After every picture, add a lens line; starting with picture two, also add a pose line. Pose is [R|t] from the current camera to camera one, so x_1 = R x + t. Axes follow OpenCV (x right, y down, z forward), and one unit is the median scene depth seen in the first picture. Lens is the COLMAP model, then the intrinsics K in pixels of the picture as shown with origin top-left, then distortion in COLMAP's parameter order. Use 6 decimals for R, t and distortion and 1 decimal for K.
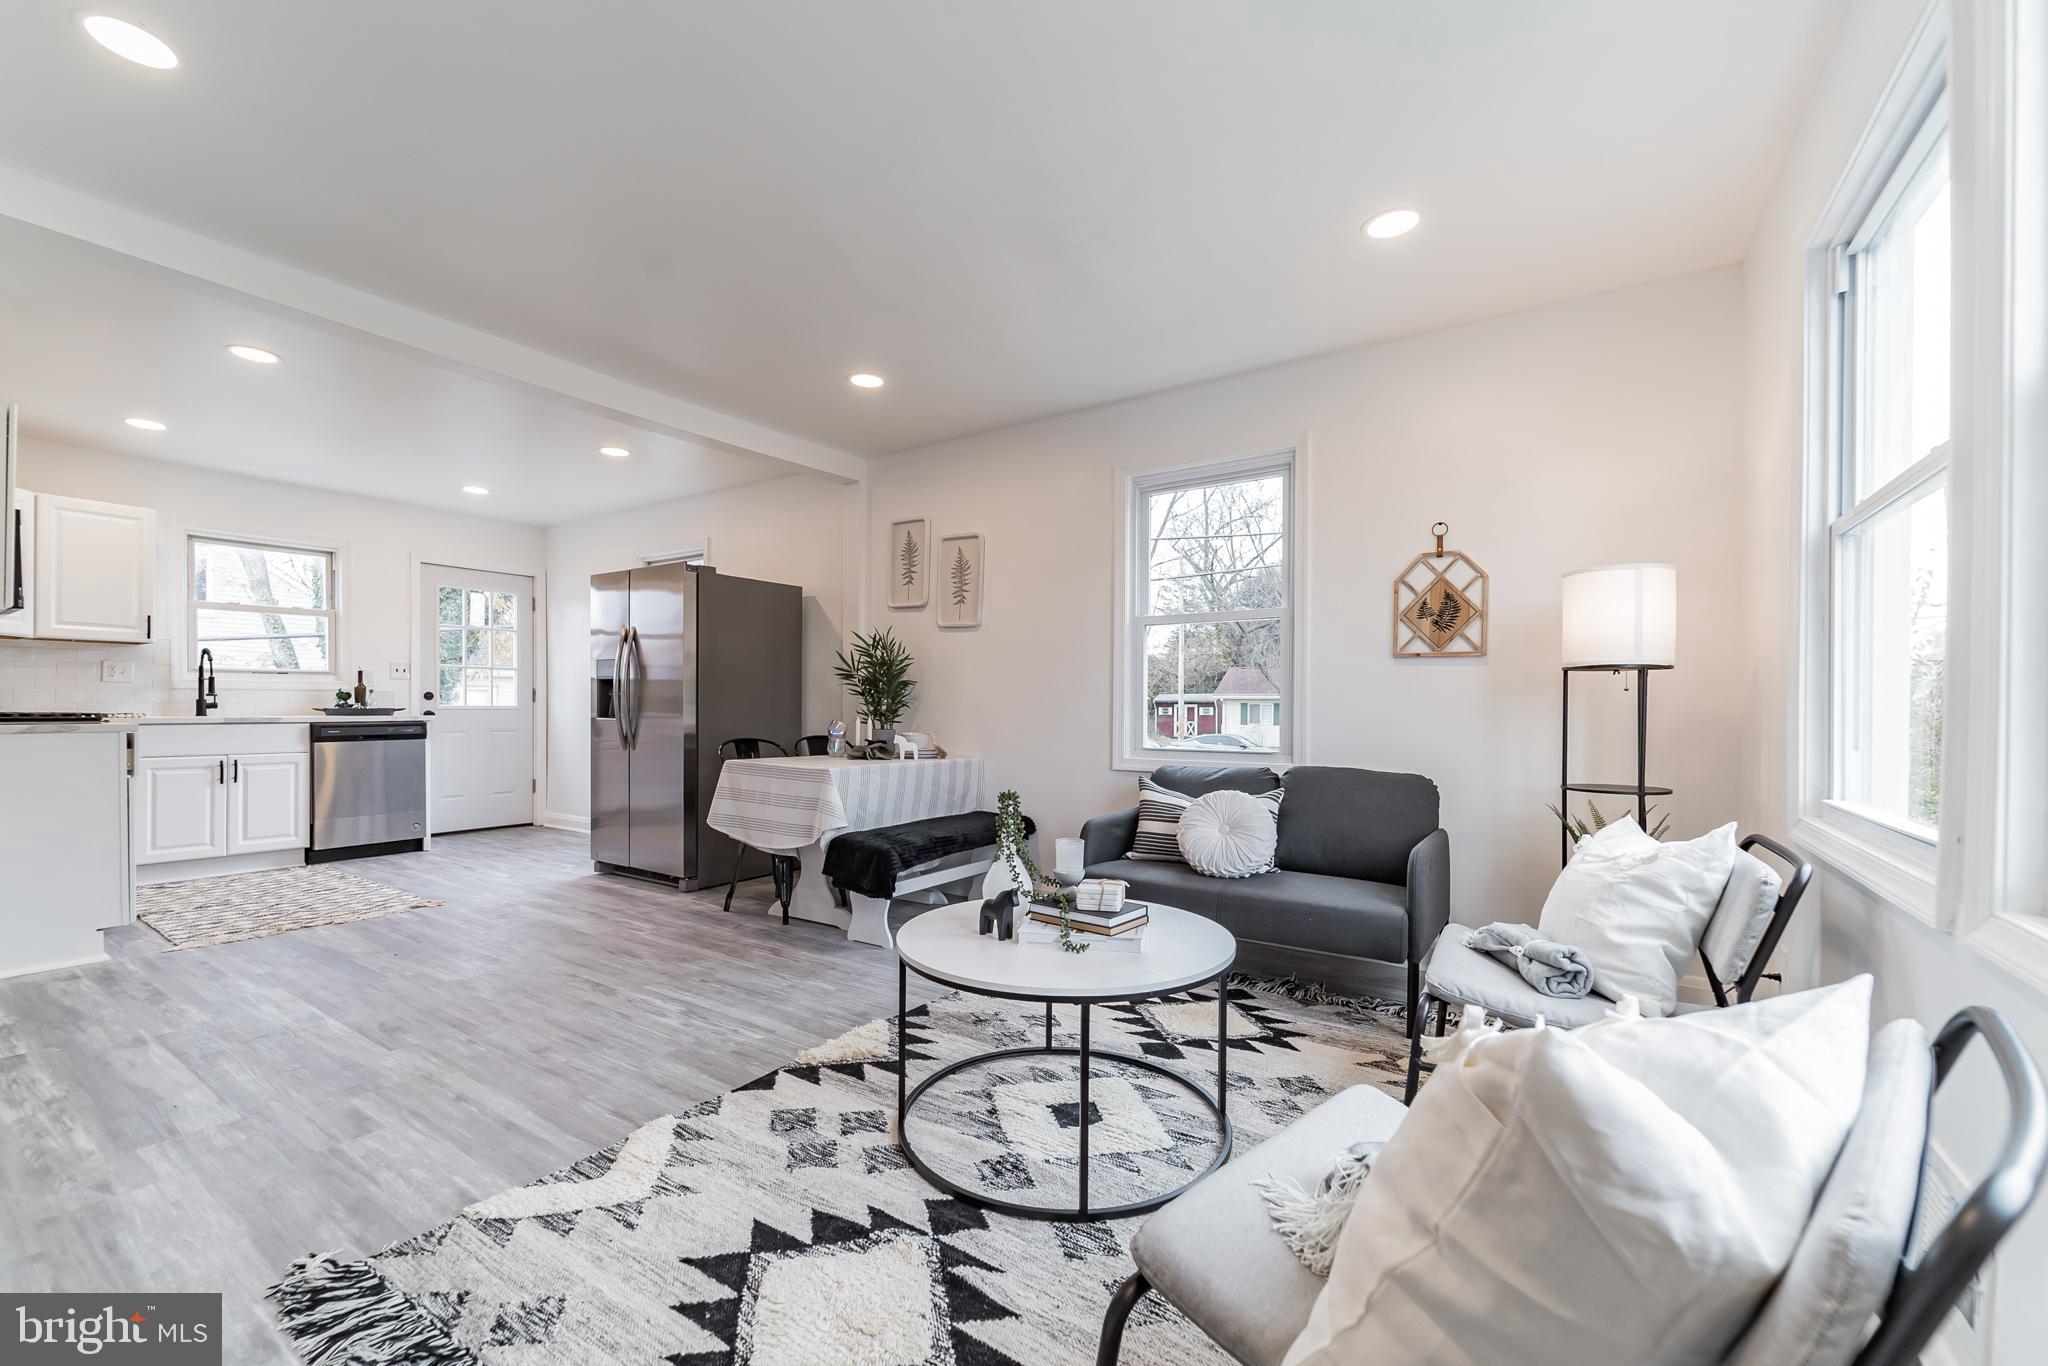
lens RADIAL K [[828.3, 0, 1016.5], [0, 828.3, 708.8], [0, 0, 1]] dist [0.002638, -0.002770]
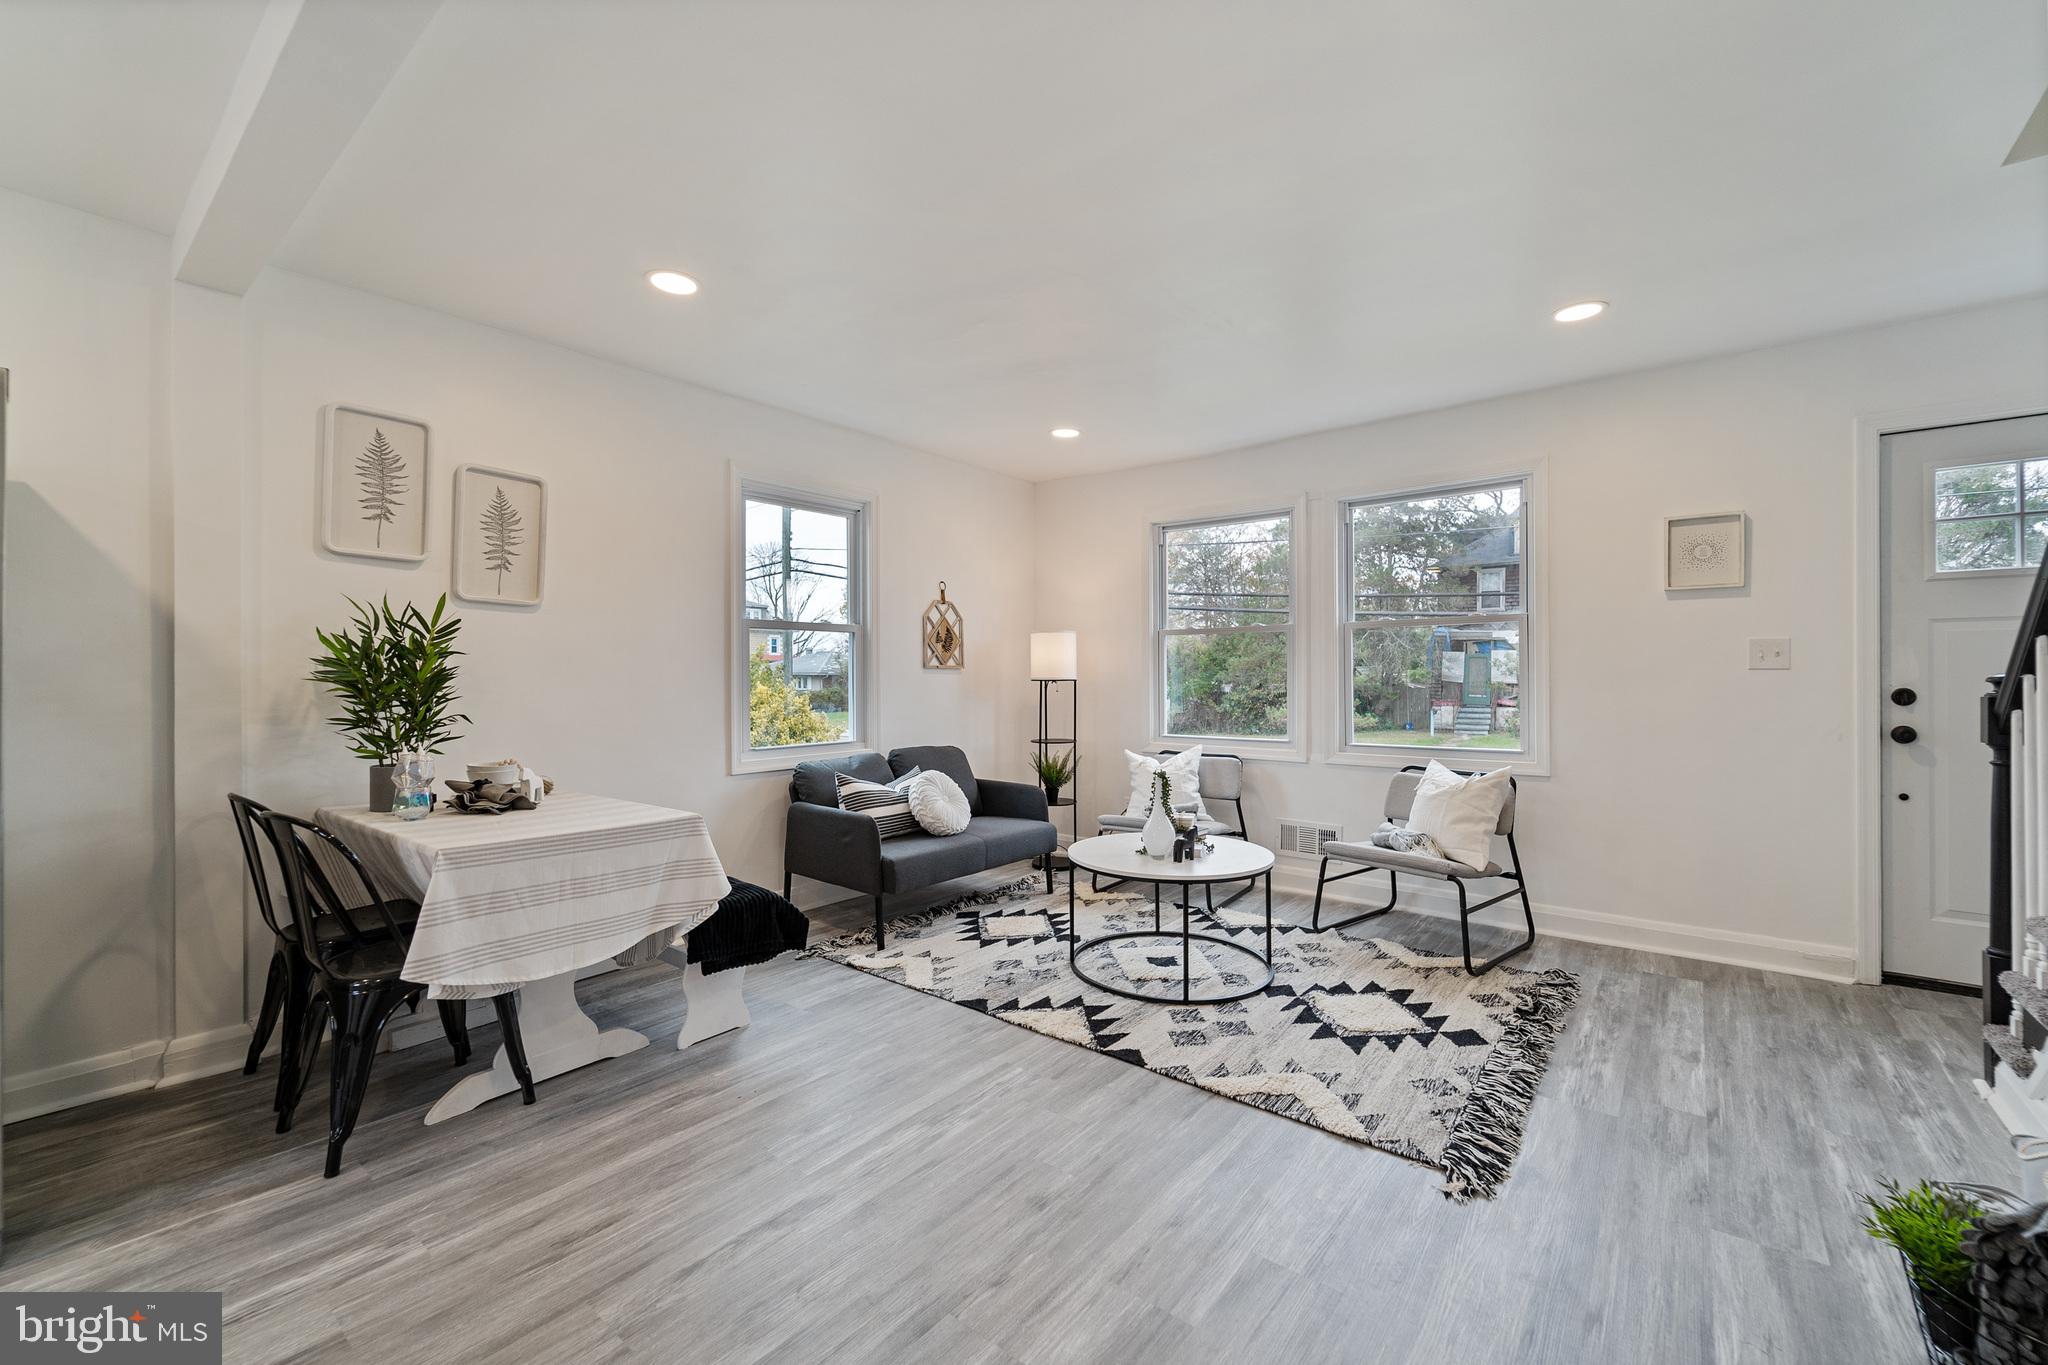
lens RADIAL K [[828.3, 0, 1015.3], [0, 828.3, 675.7], [0, 0, 1]] dist [0.002638, -0.002770]
pose [[0.094053, -0.005825, 0.995550, -1.311220], [0.005991, 0.999968, 0.005285, -0.073693], [-0.995549, 0.005467, 0.094085, 0.935384]]
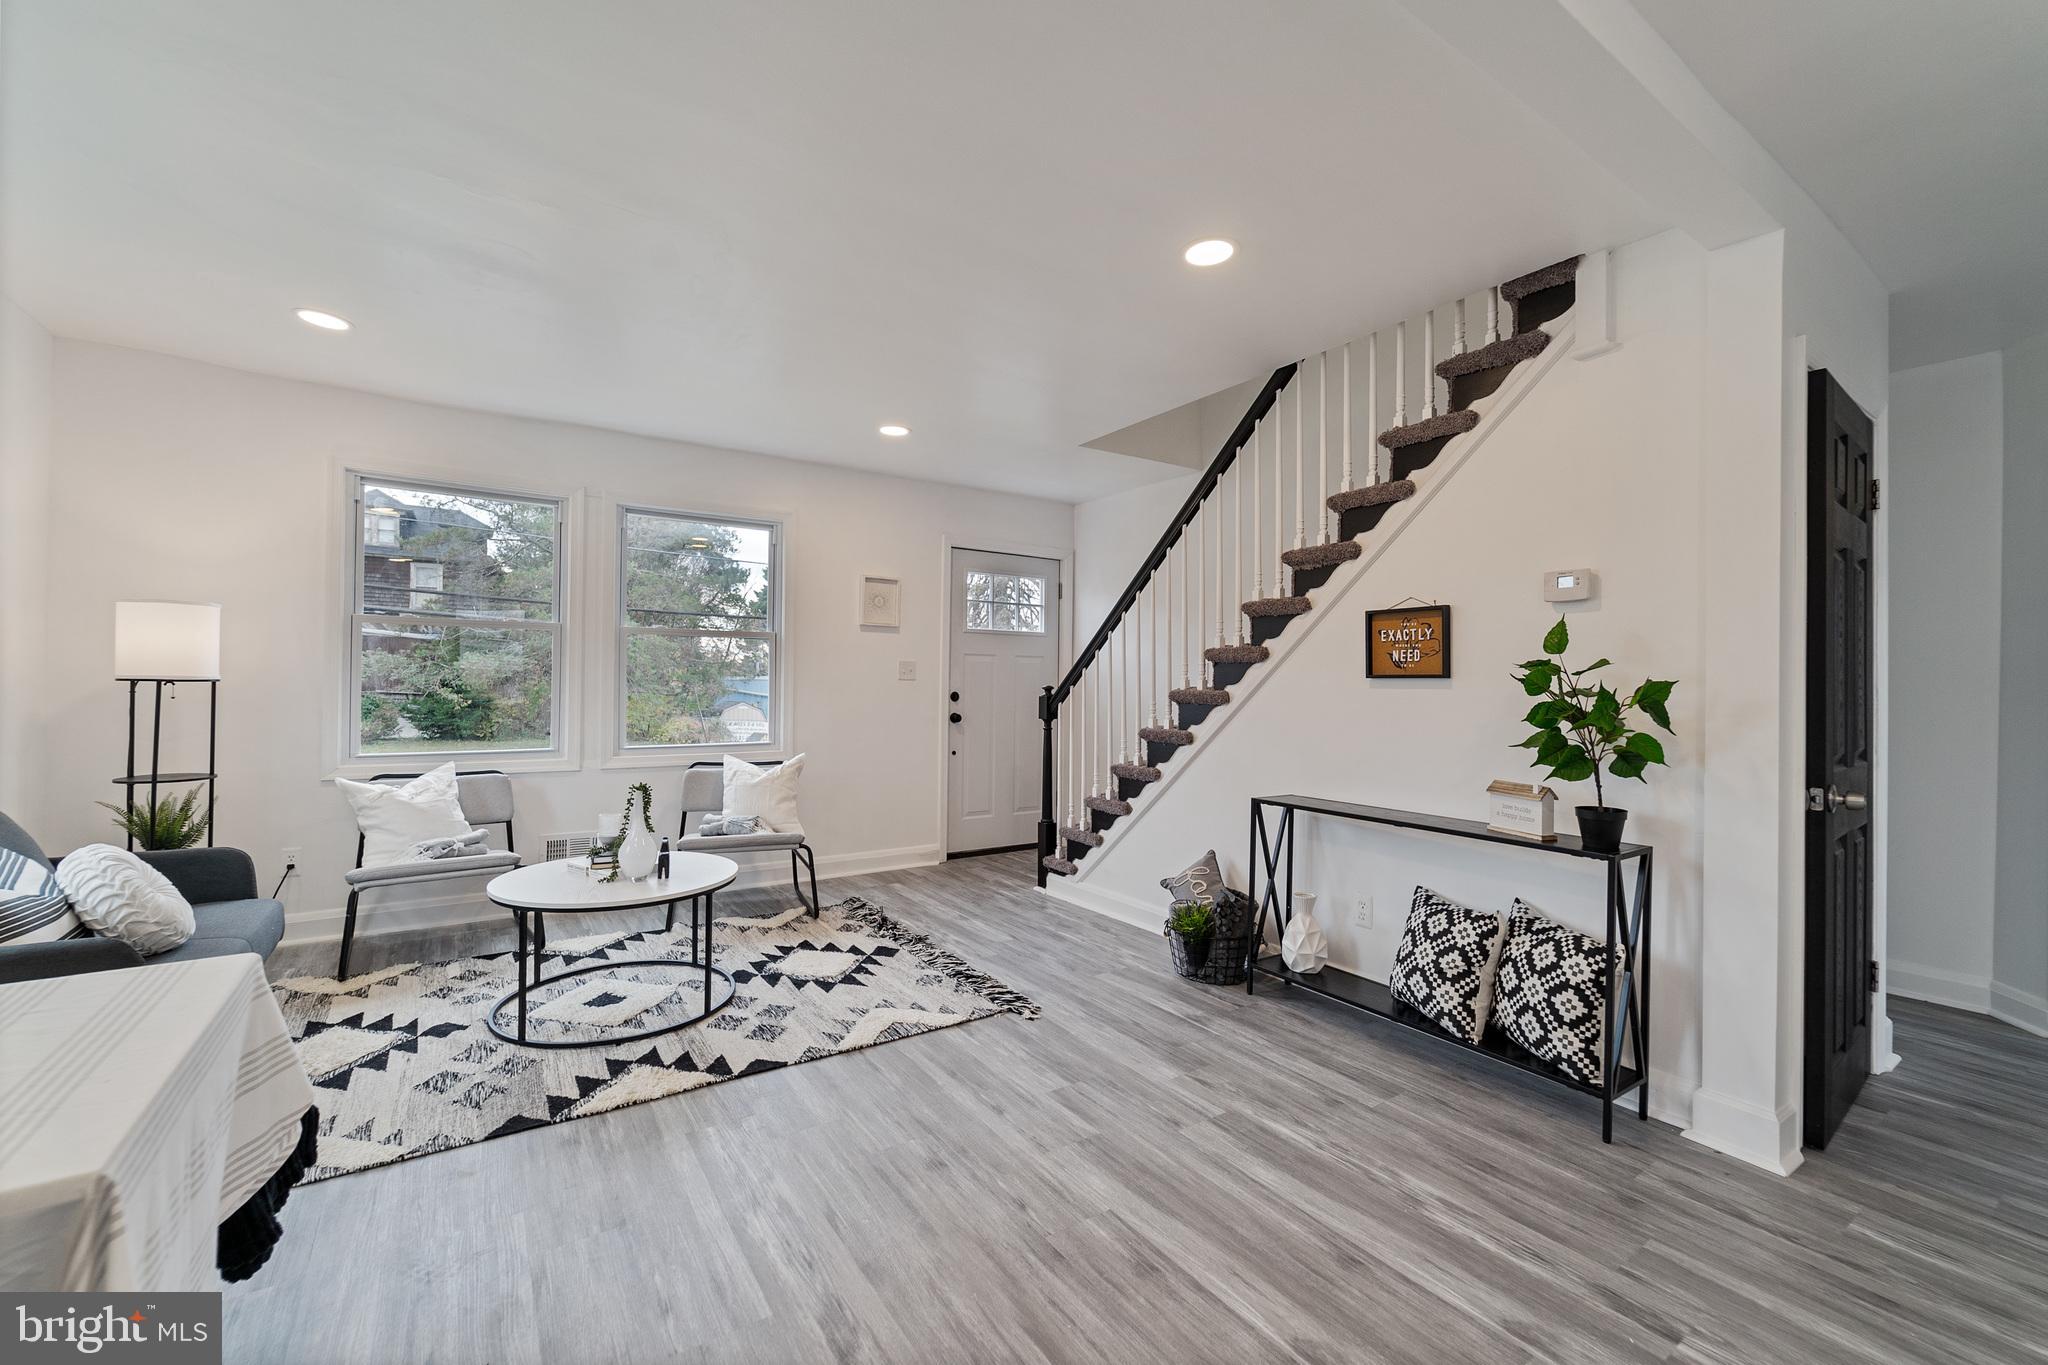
lens RADIAL K [[828.3, 0, 1011.9], [0, 828.3, 679.7], [0, 0, 1]] dist [0.002638, -0.002770]
pose [[-0.923315, -0.014410, 0.383774, -0.940969], [-0.016443, 0.999863, -0.002017, -0.070405], [-0.383692, -0.008173, -0.923425, 1.714819]]
